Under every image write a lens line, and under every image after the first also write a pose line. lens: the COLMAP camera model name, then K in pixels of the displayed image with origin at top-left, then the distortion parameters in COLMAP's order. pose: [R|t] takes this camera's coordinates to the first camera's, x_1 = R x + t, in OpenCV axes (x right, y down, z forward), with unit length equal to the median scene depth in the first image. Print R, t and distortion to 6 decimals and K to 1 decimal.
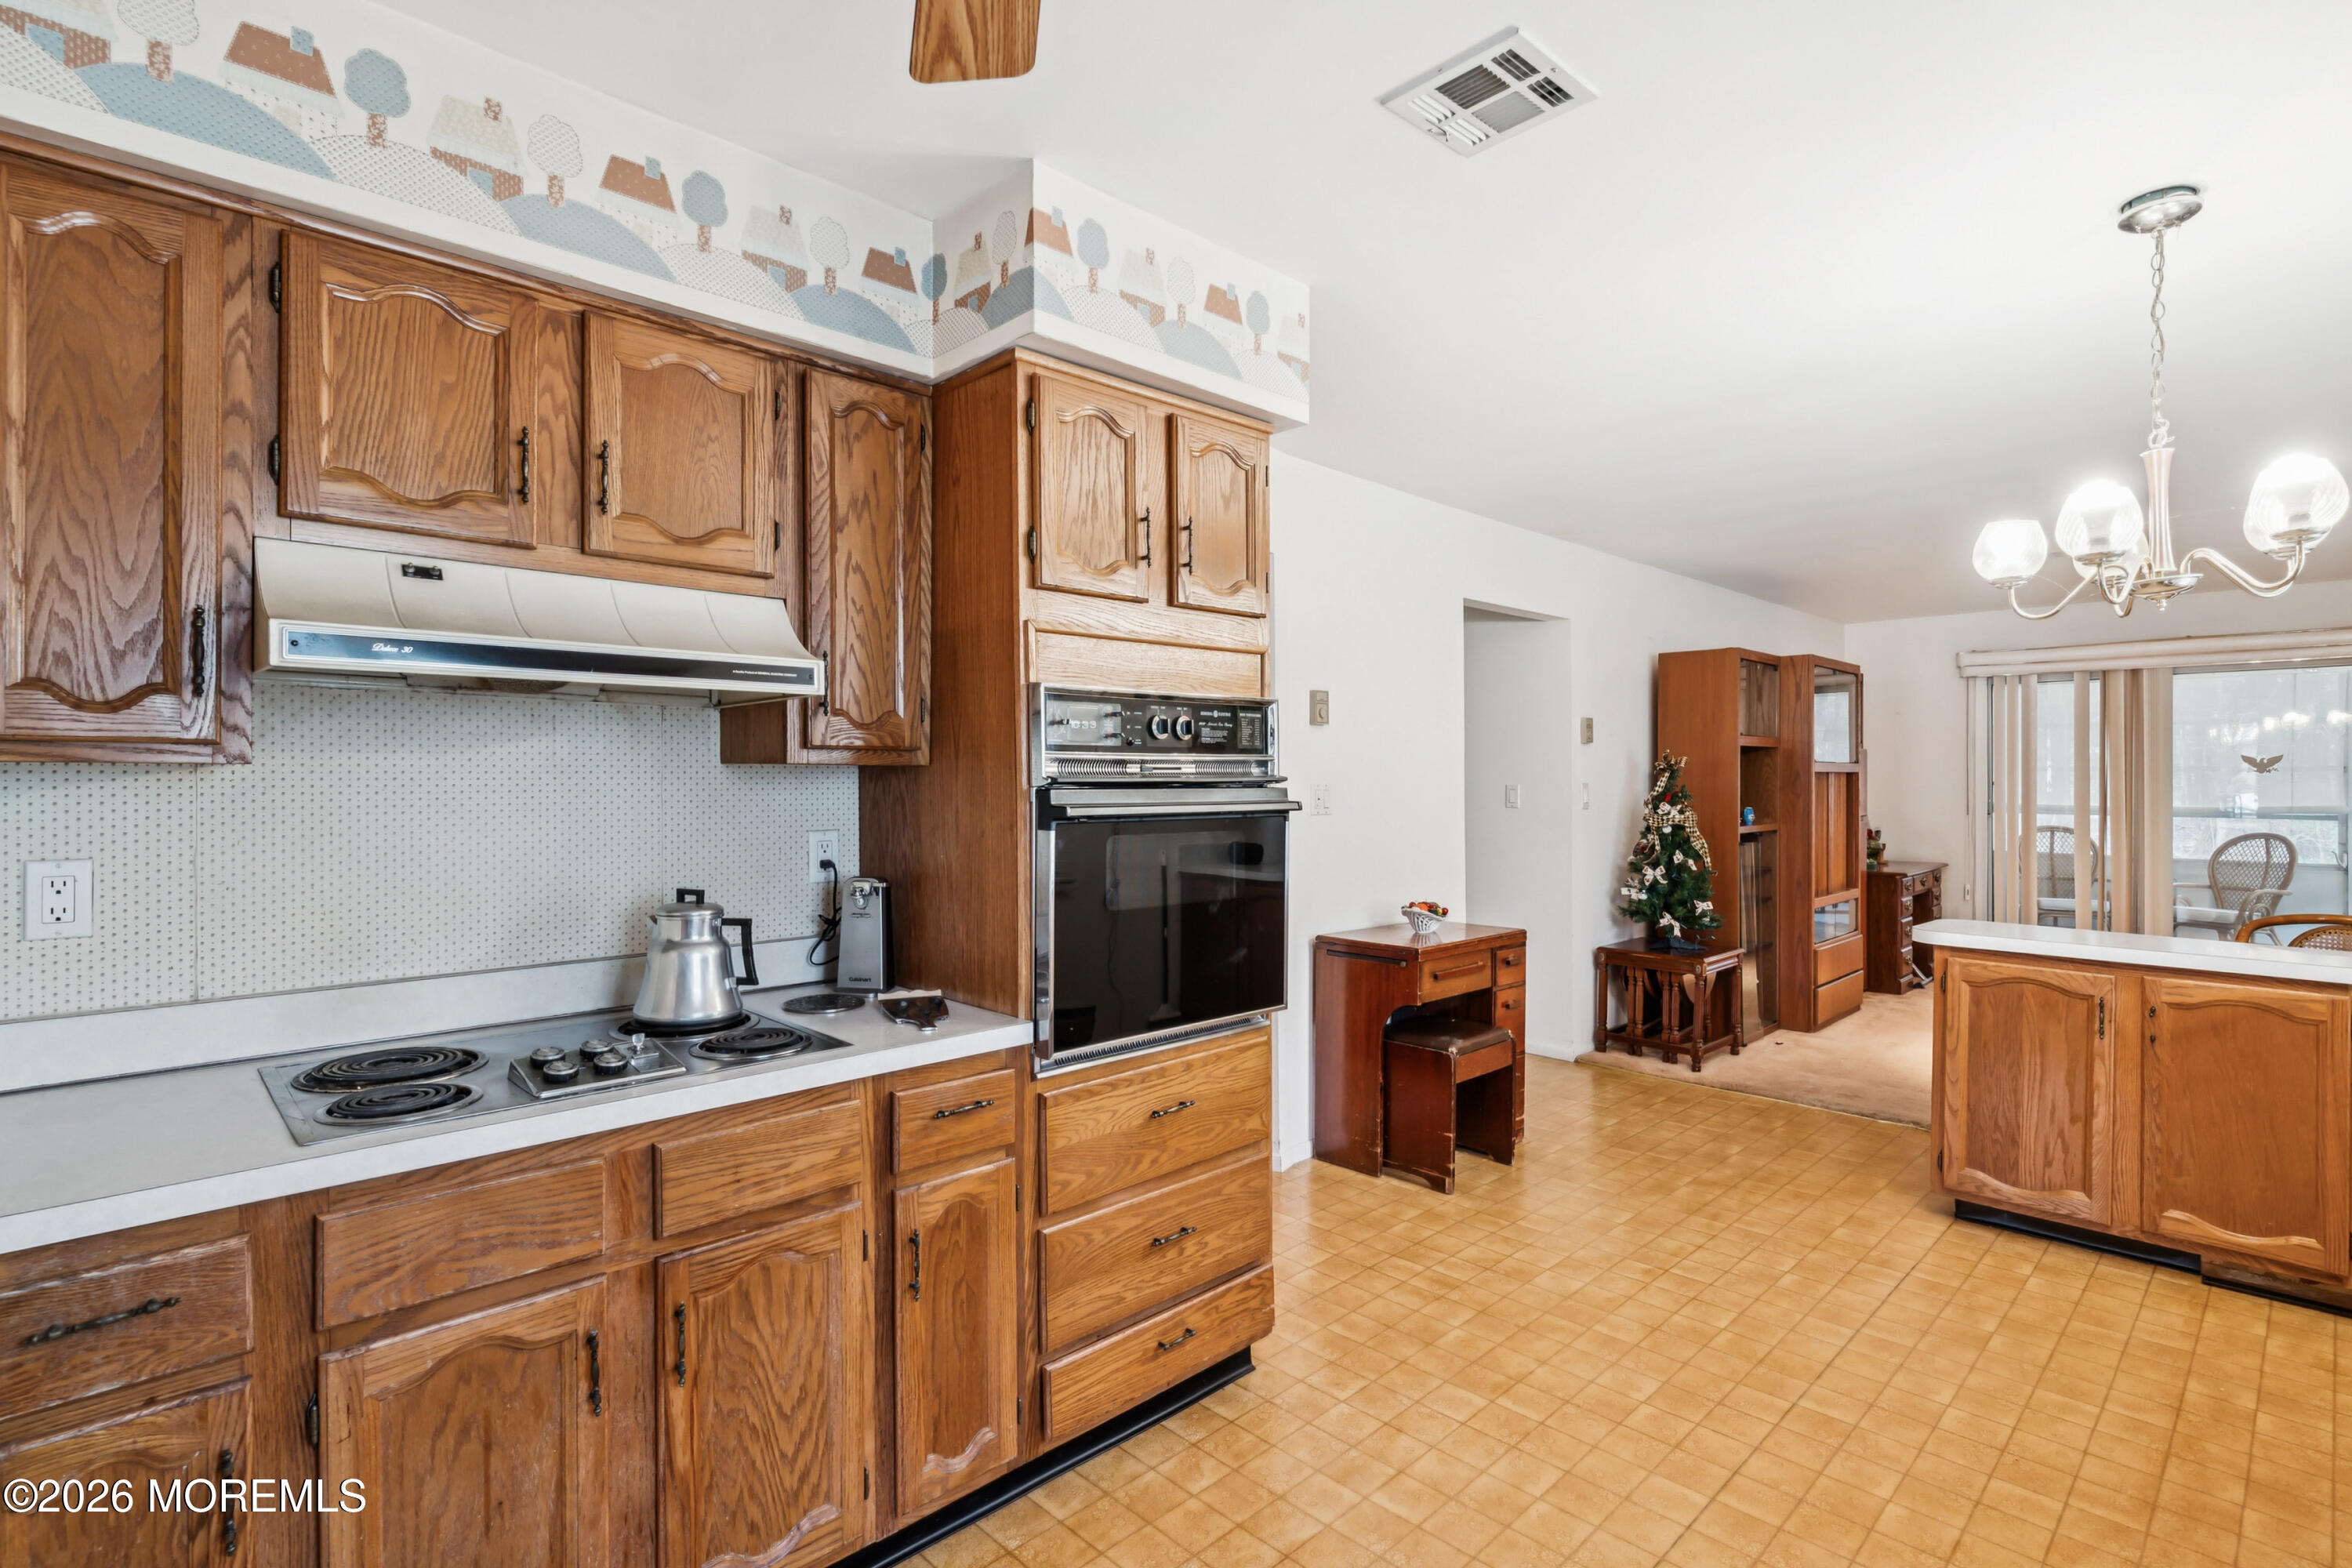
lens RADIAL K [[1138.2, 0, 1165.5], [0, 1138.2, 782.1], [0, 0, 1]] dist [0.002106, 0.000569]
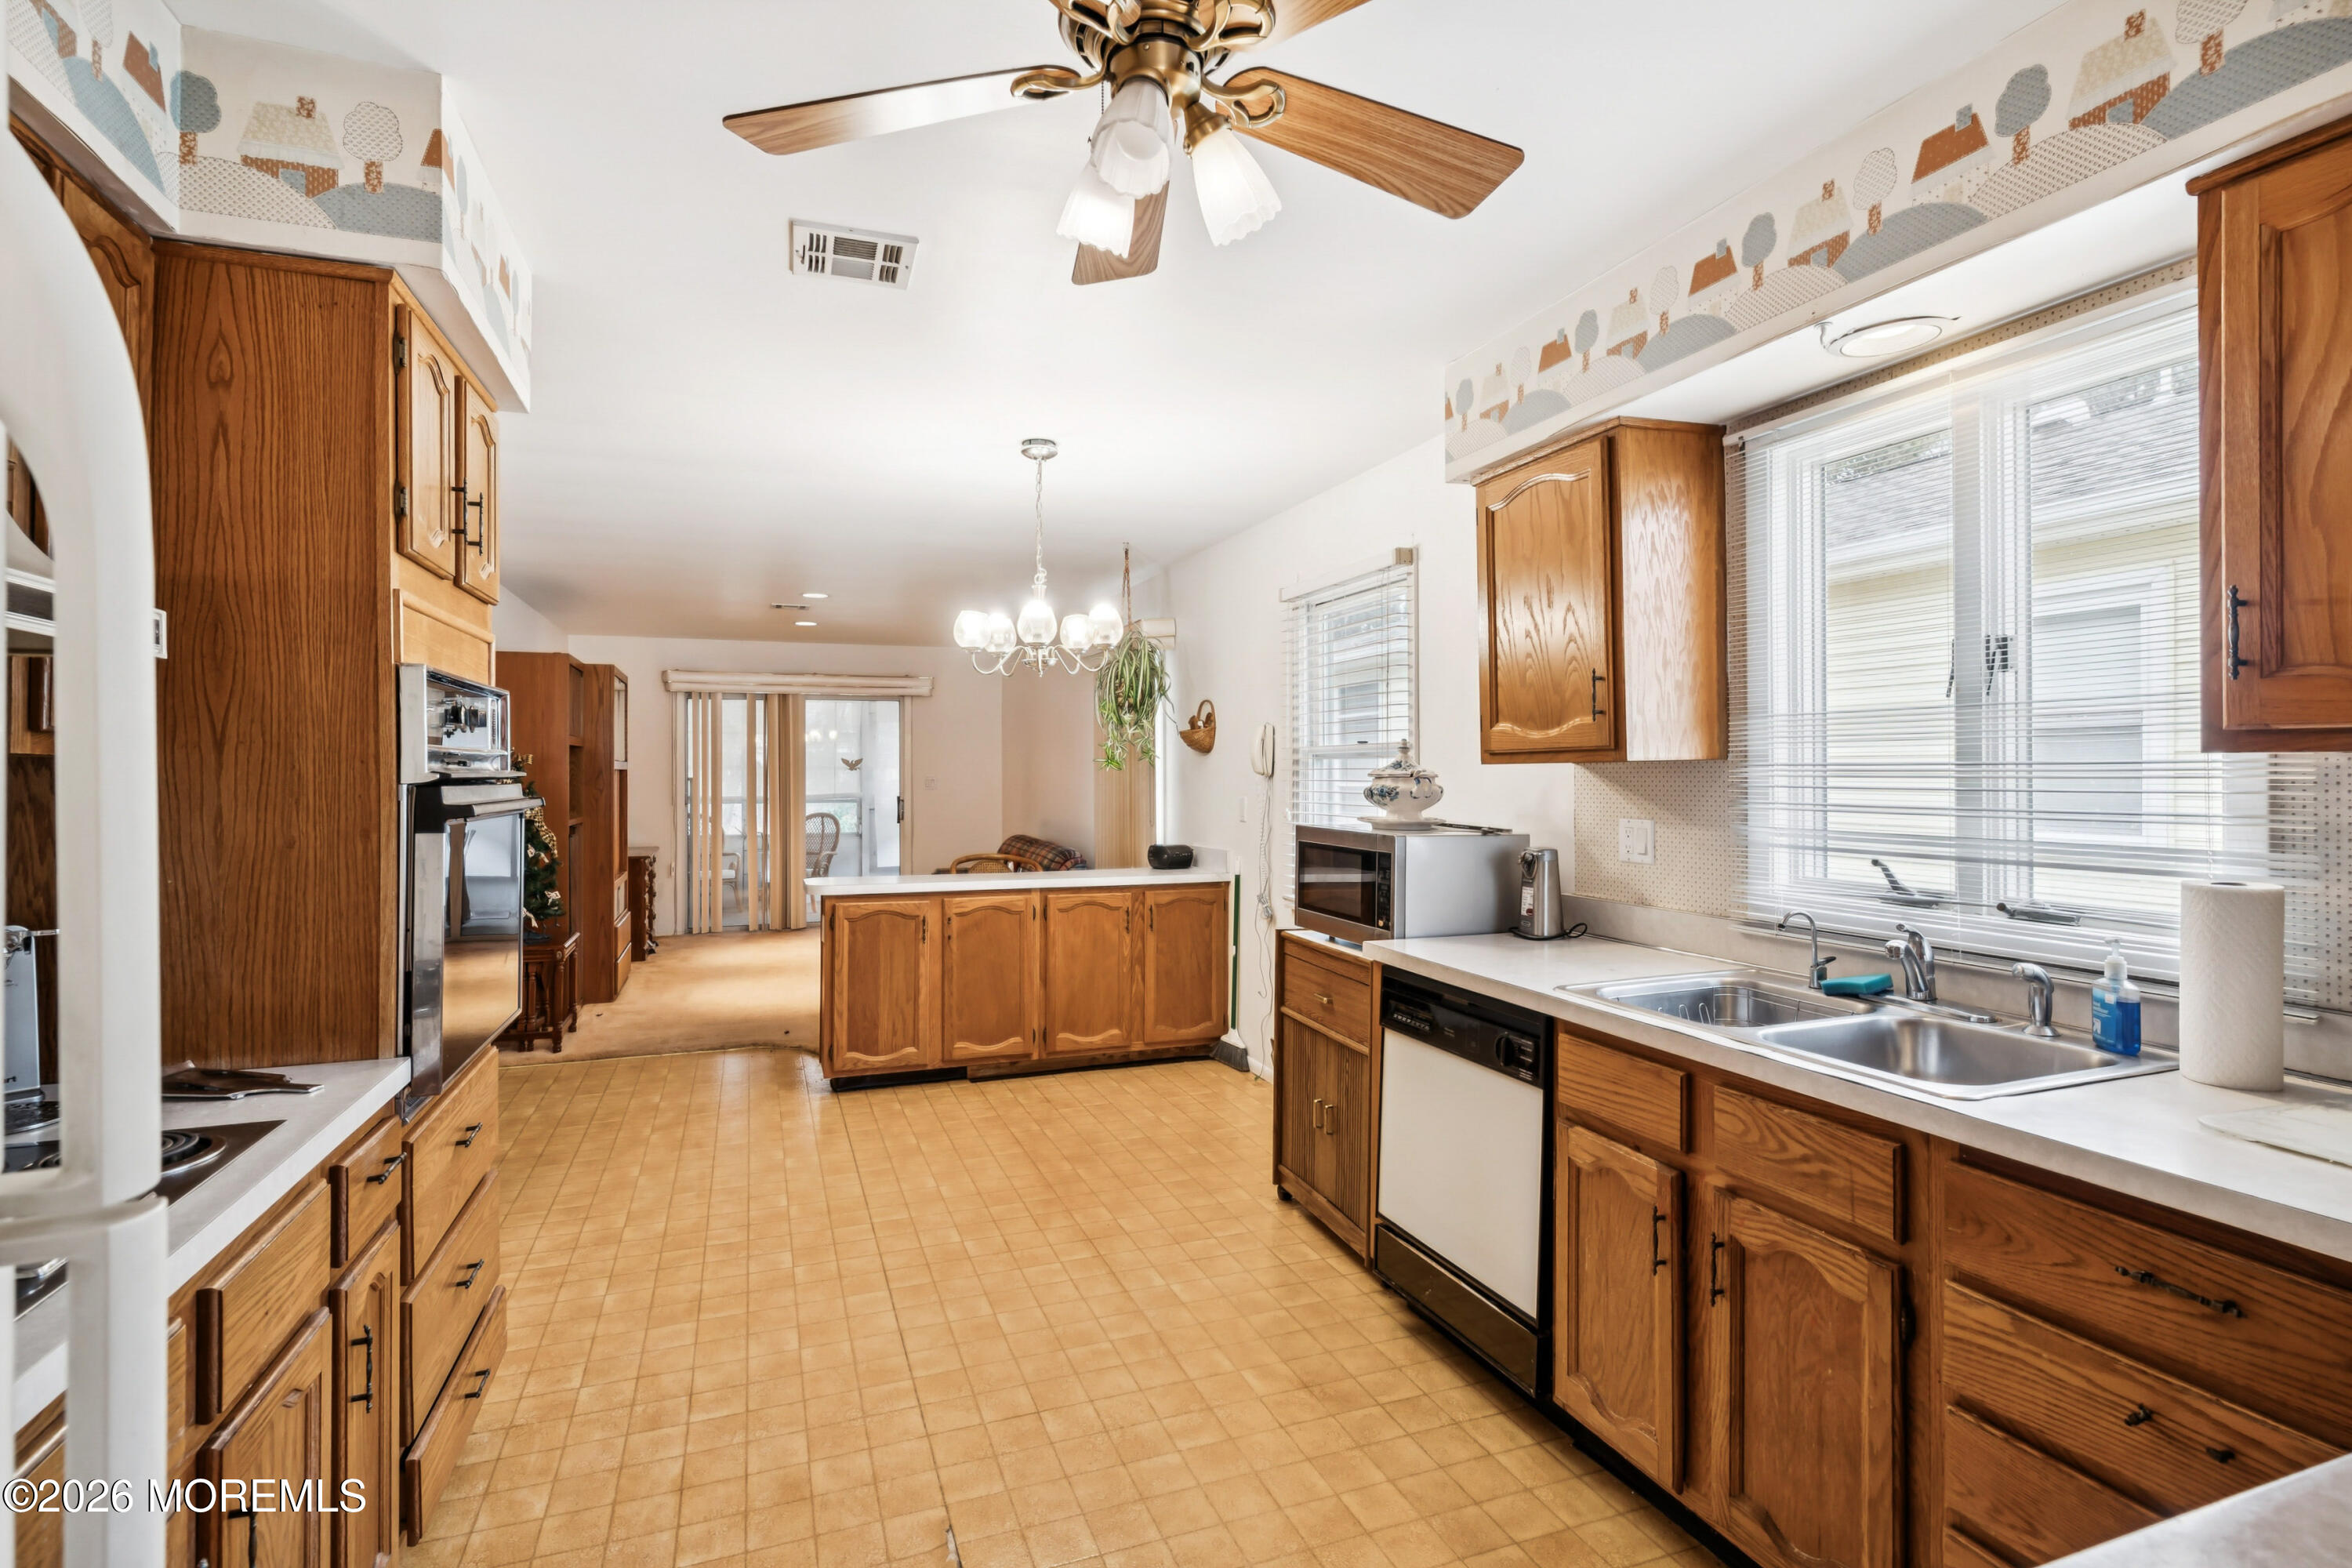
lens RADIAL K [[1138.2, 0, 1178.6], [0, 1138.2, 766.5], [0, 0, 1]] dist [0.002106, 0.000569]
pose [[0.390159, 0.003254, 0.920742, -0.469458], [0.007816, 0.999946, -0.006846, 0.000850], [-0.920714, 0.009867, 0.390113, 0.087245]]
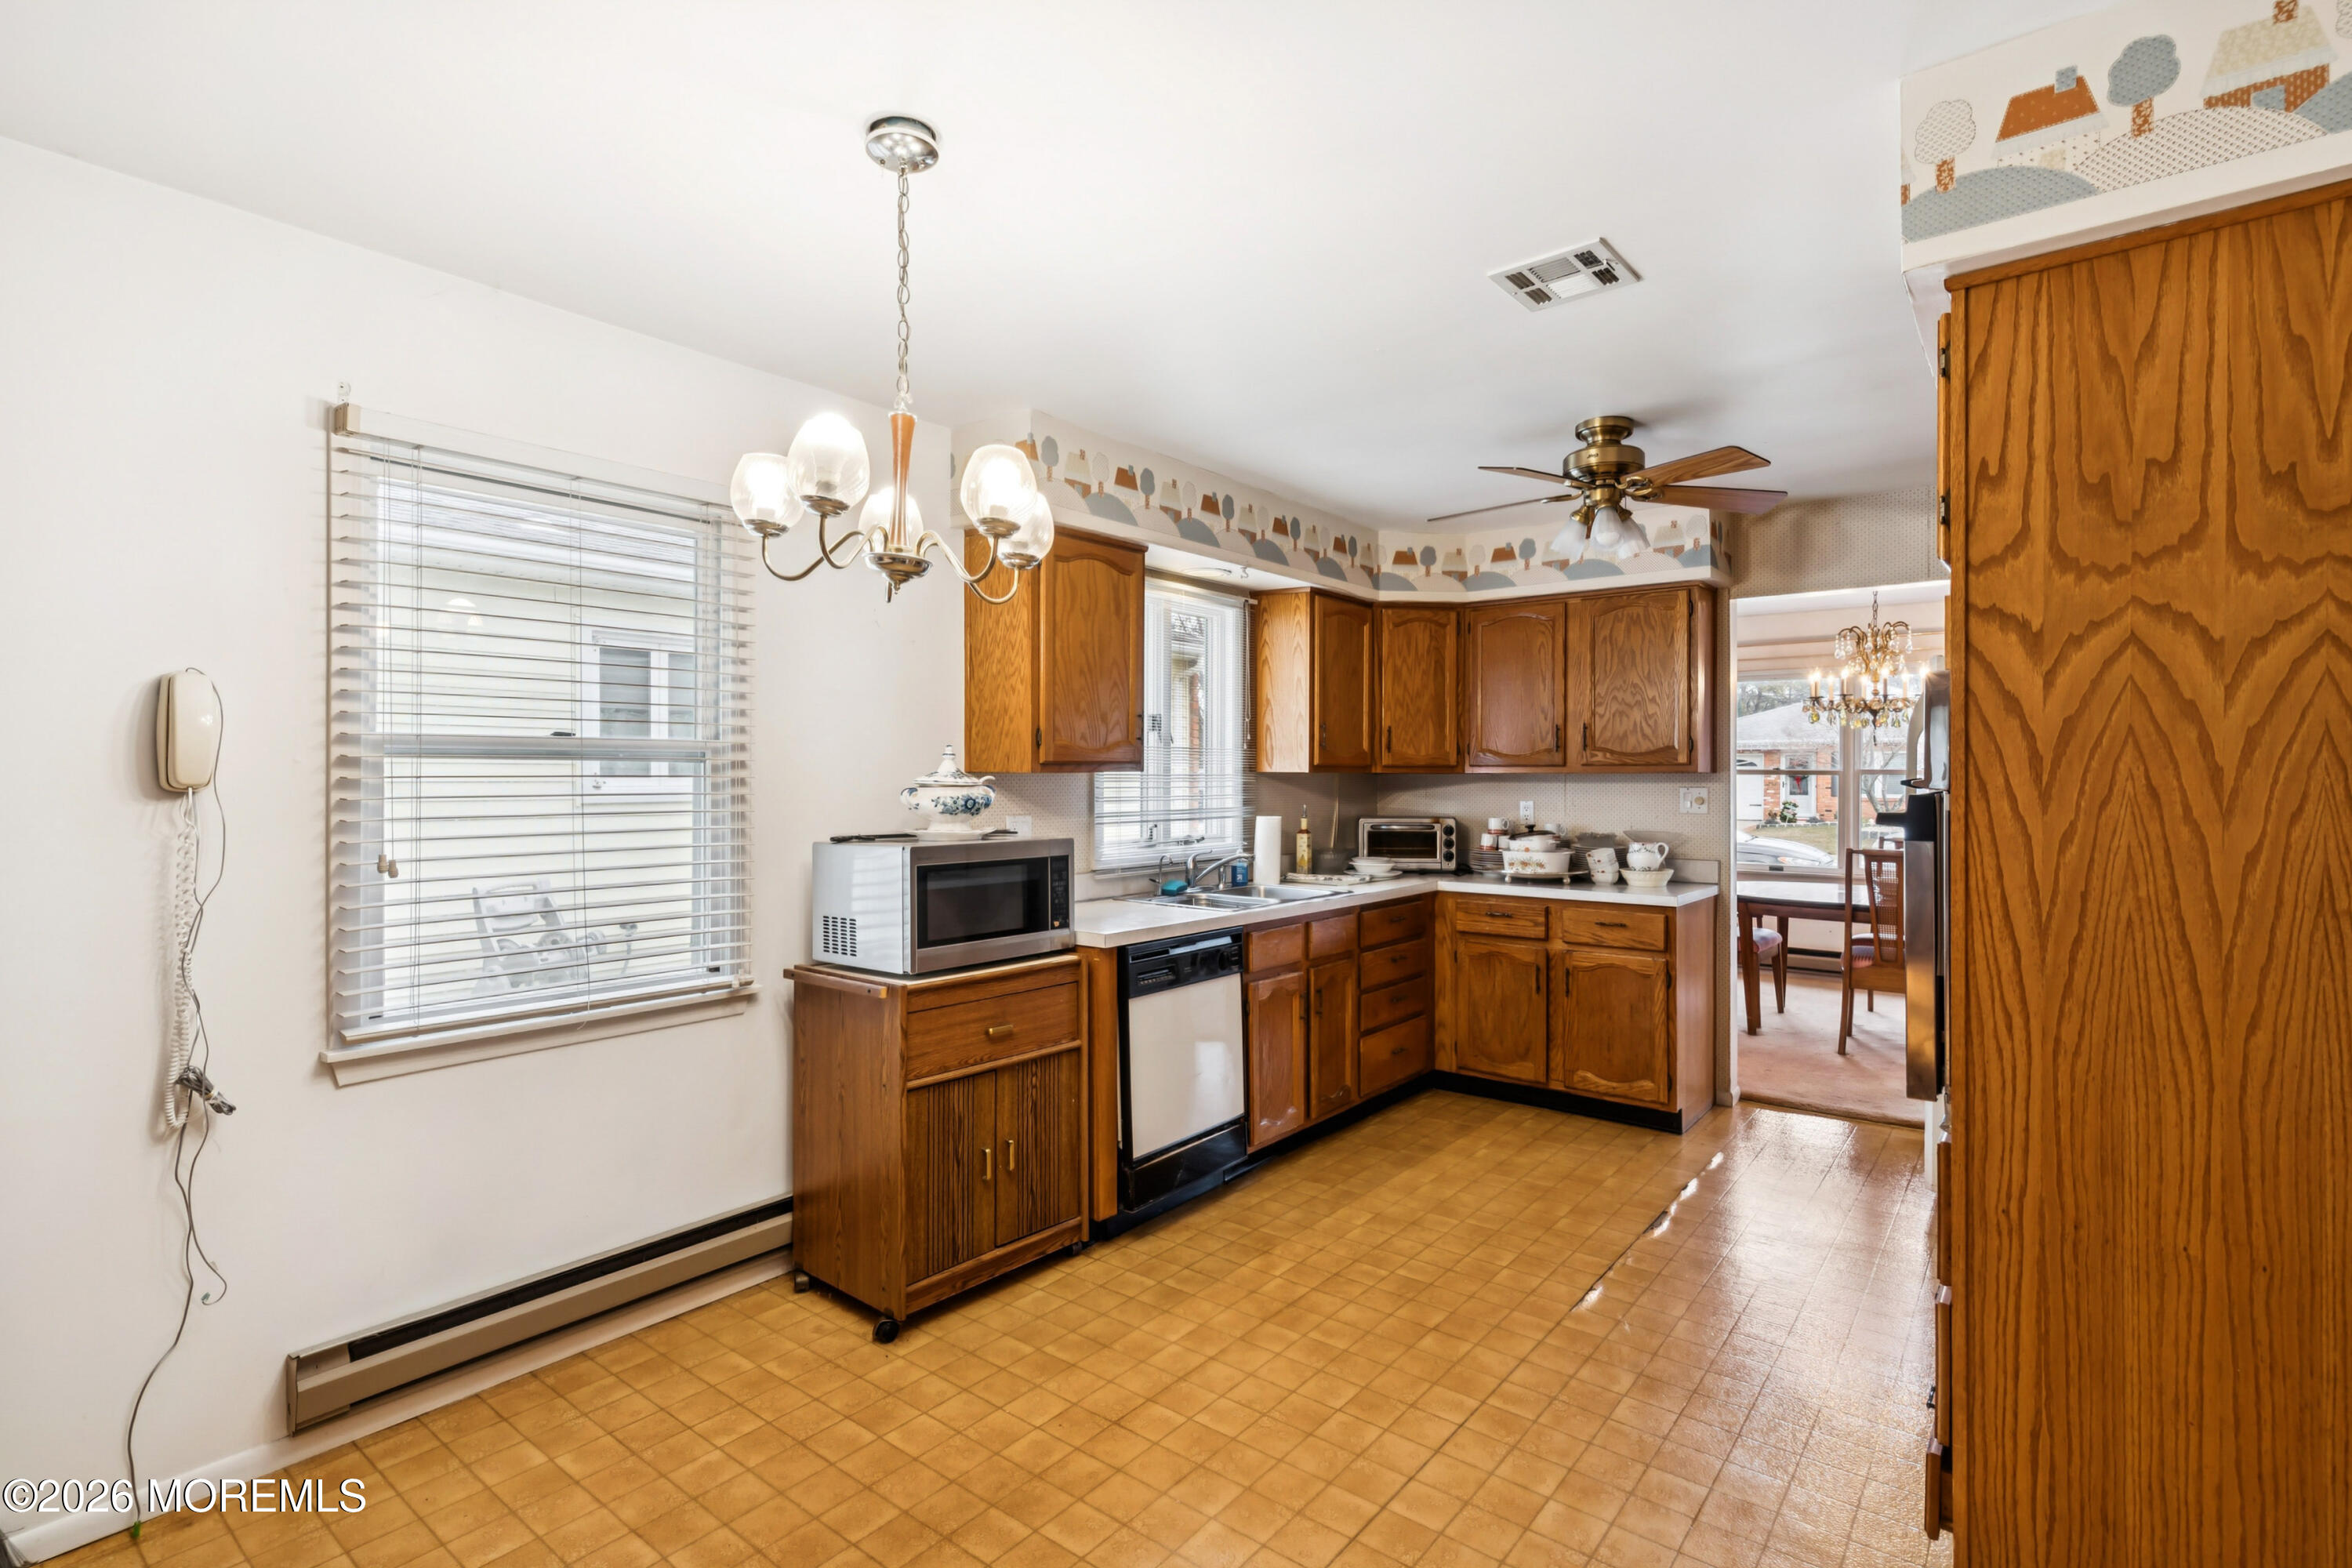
lens RADIAL K [[1138.2, 0, 1185.2], [0, 1138.2, 782.4], [0, 0, 1]] dist [0.002106, 0.000569]
pose [[-0.988717, 0.002937, -0.149768, 0.561686], [0.000790, 0.999896, 0.014388, -0.012287], [0.149795, 0.014108, -0.988616, 1.370118]]
